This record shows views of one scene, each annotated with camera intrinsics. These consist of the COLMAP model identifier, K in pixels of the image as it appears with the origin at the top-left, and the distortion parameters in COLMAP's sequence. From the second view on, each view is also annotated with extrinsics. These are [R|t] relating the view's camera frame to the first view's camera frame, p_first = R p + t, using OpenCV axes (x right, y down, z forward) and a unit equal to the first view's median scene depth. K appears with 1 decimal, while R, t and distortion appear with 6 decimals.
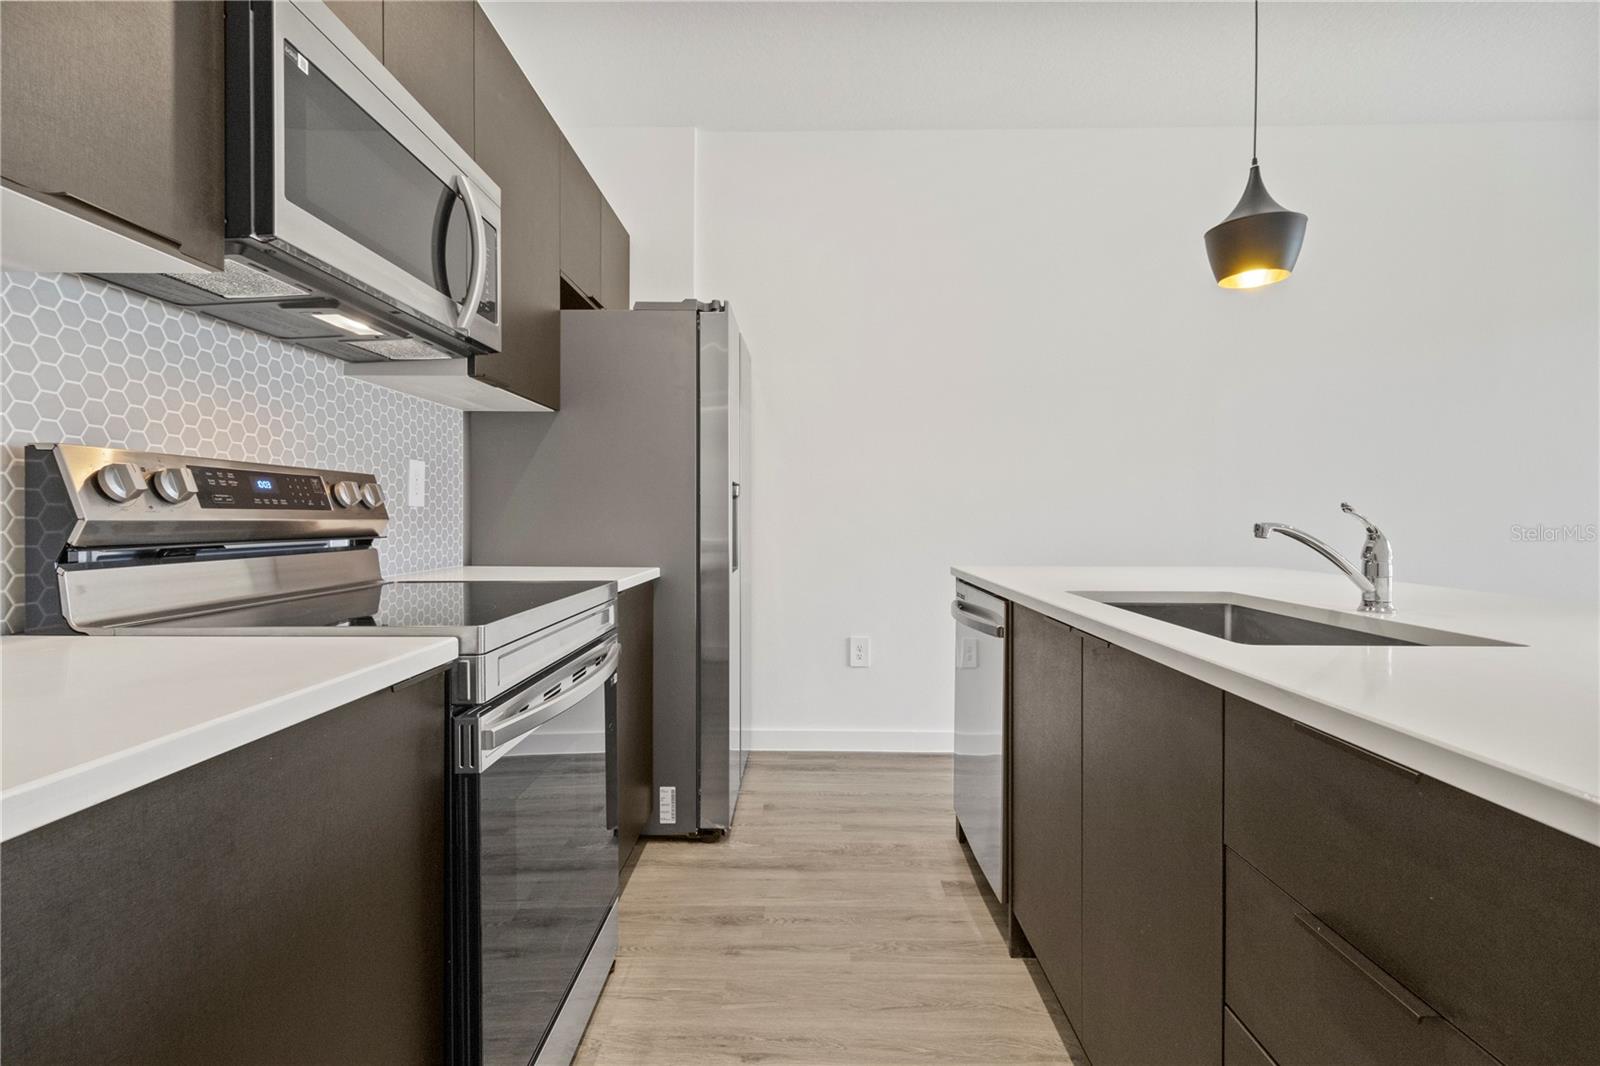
lens RADIAL K [[743.1, 0, 804.6], [0, 743.1, 524.5], [0, 0, 1]] dist [0.007269, 0.000111]
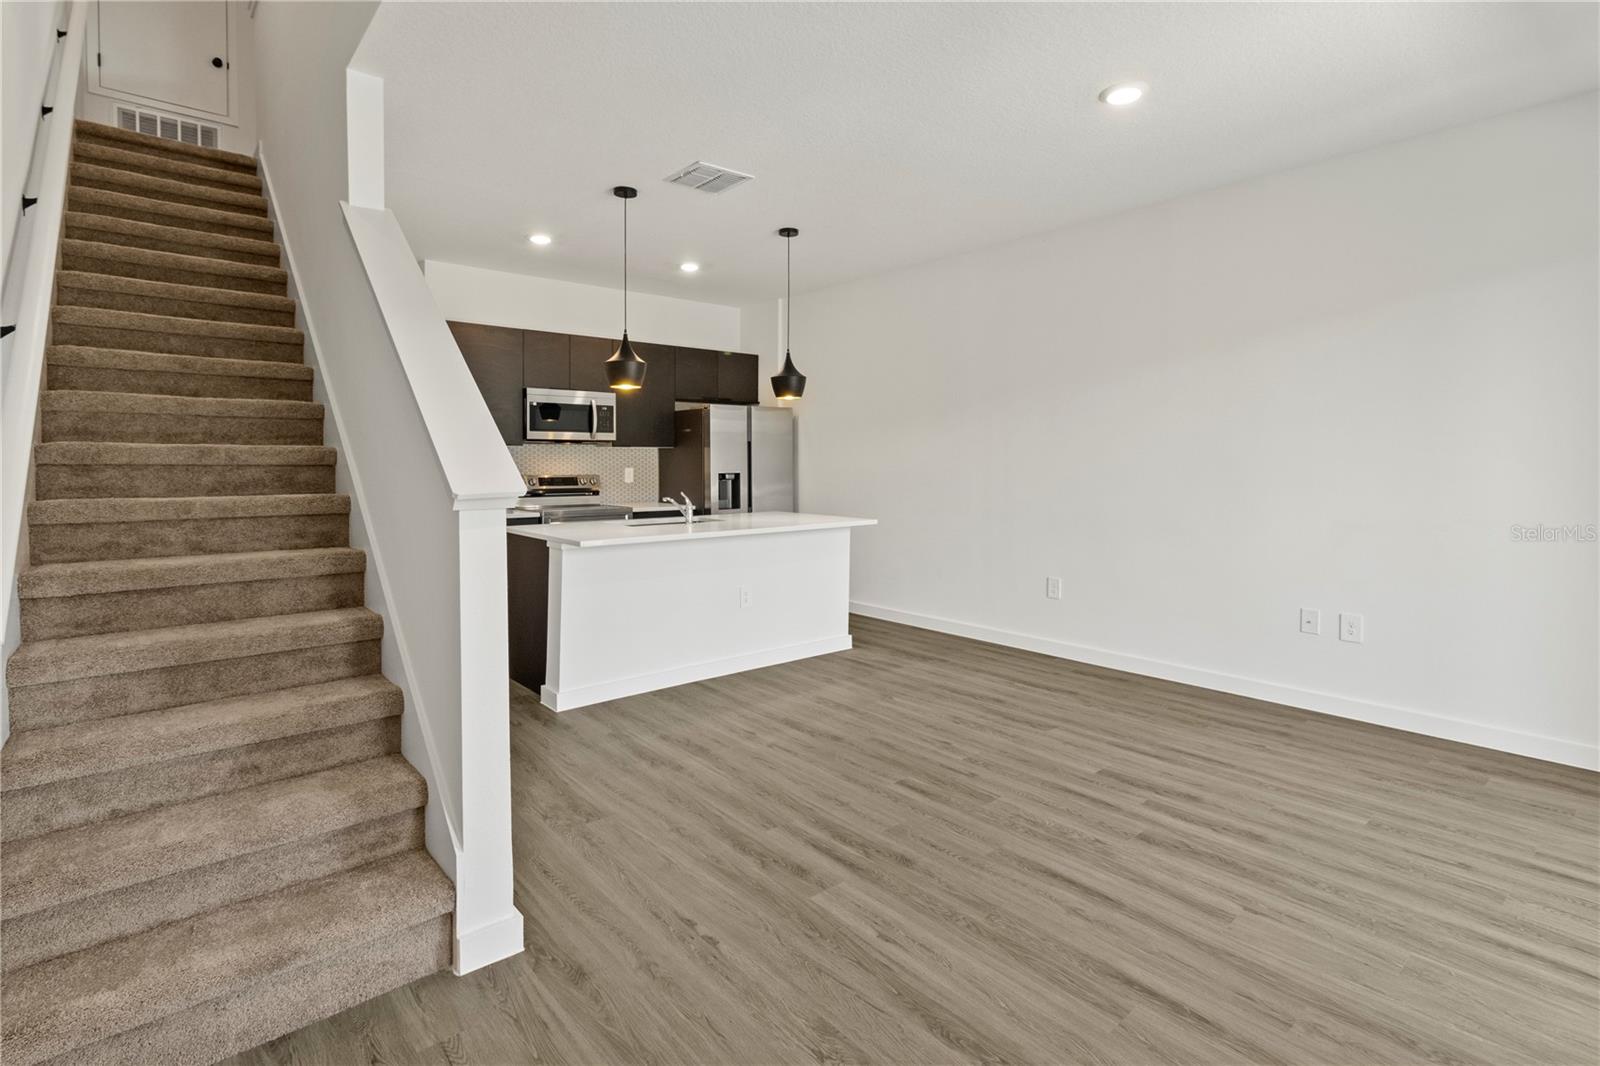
lens RADIAL K [[766.2, 0, 797.4], [0, 766.2, 482.1], [0, 0, 1]] dist [0.009959, 0.000361]
pose [[0.658820, 0.023325, -0.751939, 2.520216], [-0.009285, 0.999695, 0.022876, -0.111860], [0.752244, -0.008089, 0.658835, -0.633172]]
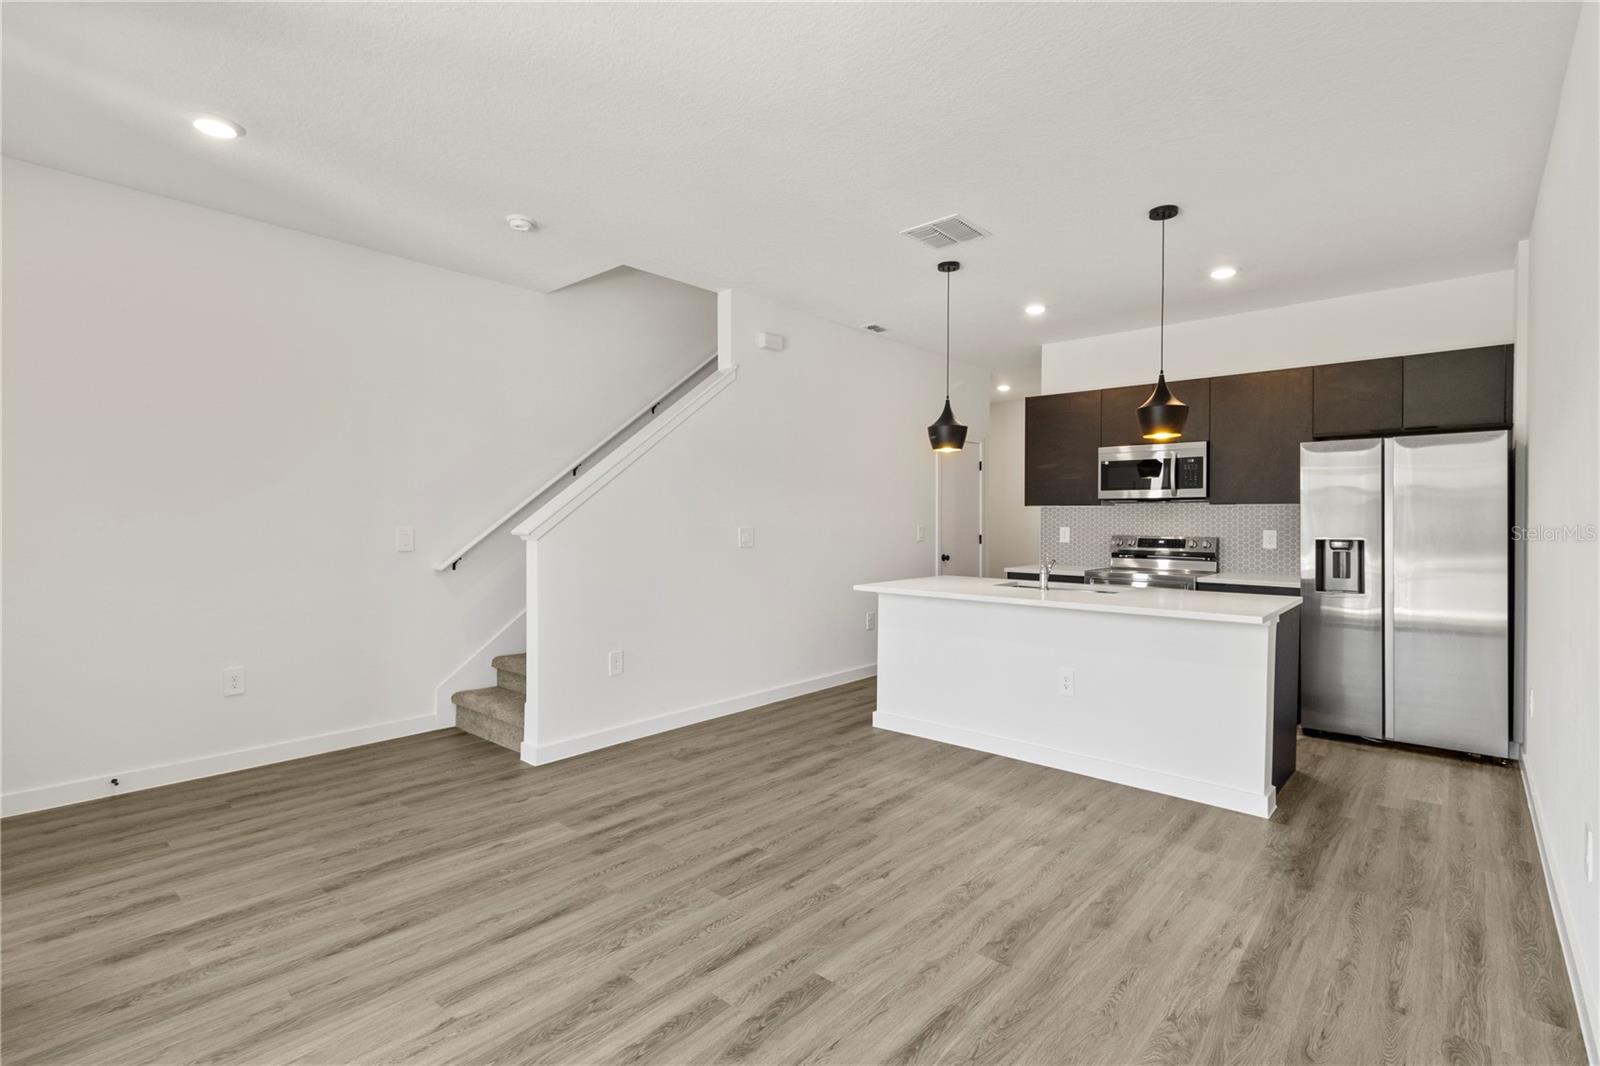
lens RADIAL K [[747.5, 0, 800.0], [0, 747.5, 533.0], [0, 0, 1]] dist [0.011053, -0.000033]
pose [[-0.648927, 0.013464, -0.760731, 2.562614], [-0.010083, 0.999603, 0.026293, -0.133336], [0.760784, 0.024733, -0.648534, 1.518402]]
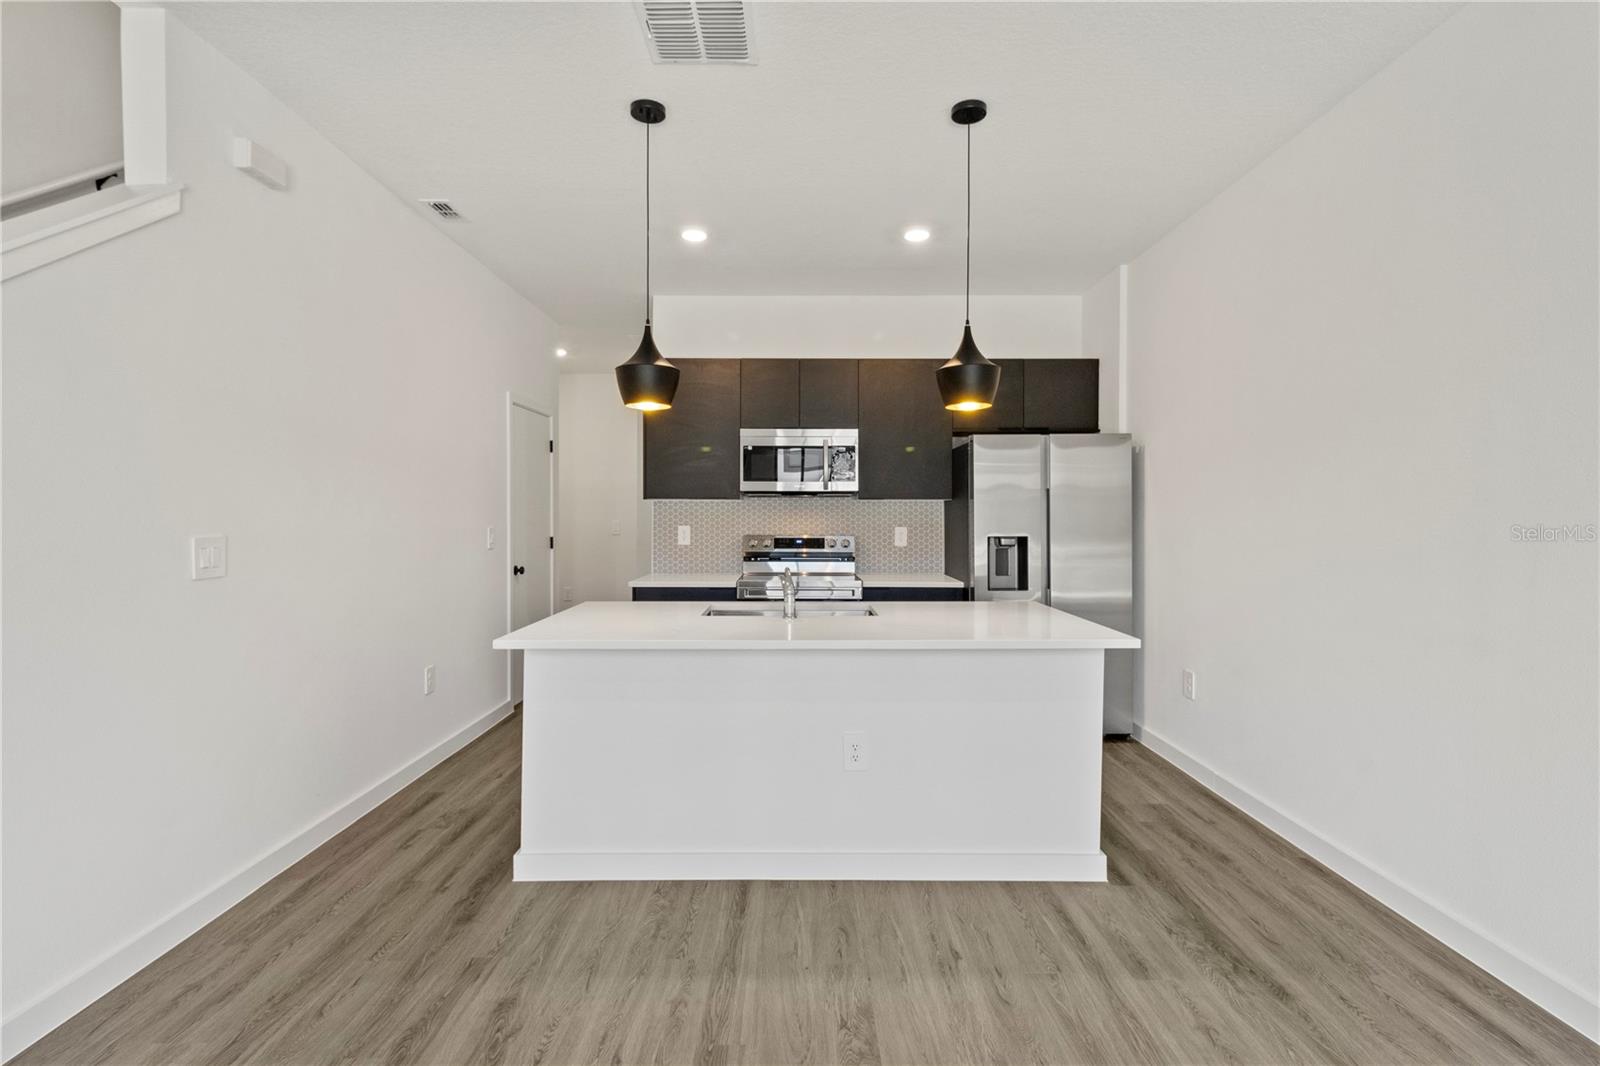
lens RADIAL K [[743.1, 0, 804.6], [0, 743.1, 524.5], [0, 0, 1]] dist [0.007269, 0.000111]
pose [[0.022047, 0.013025, -0.999672, 1.976361], [-0.010066, 0.999867, 0.012806, -0.127599], [0.999706, 0.009780, 0.022175, 0.673667]]
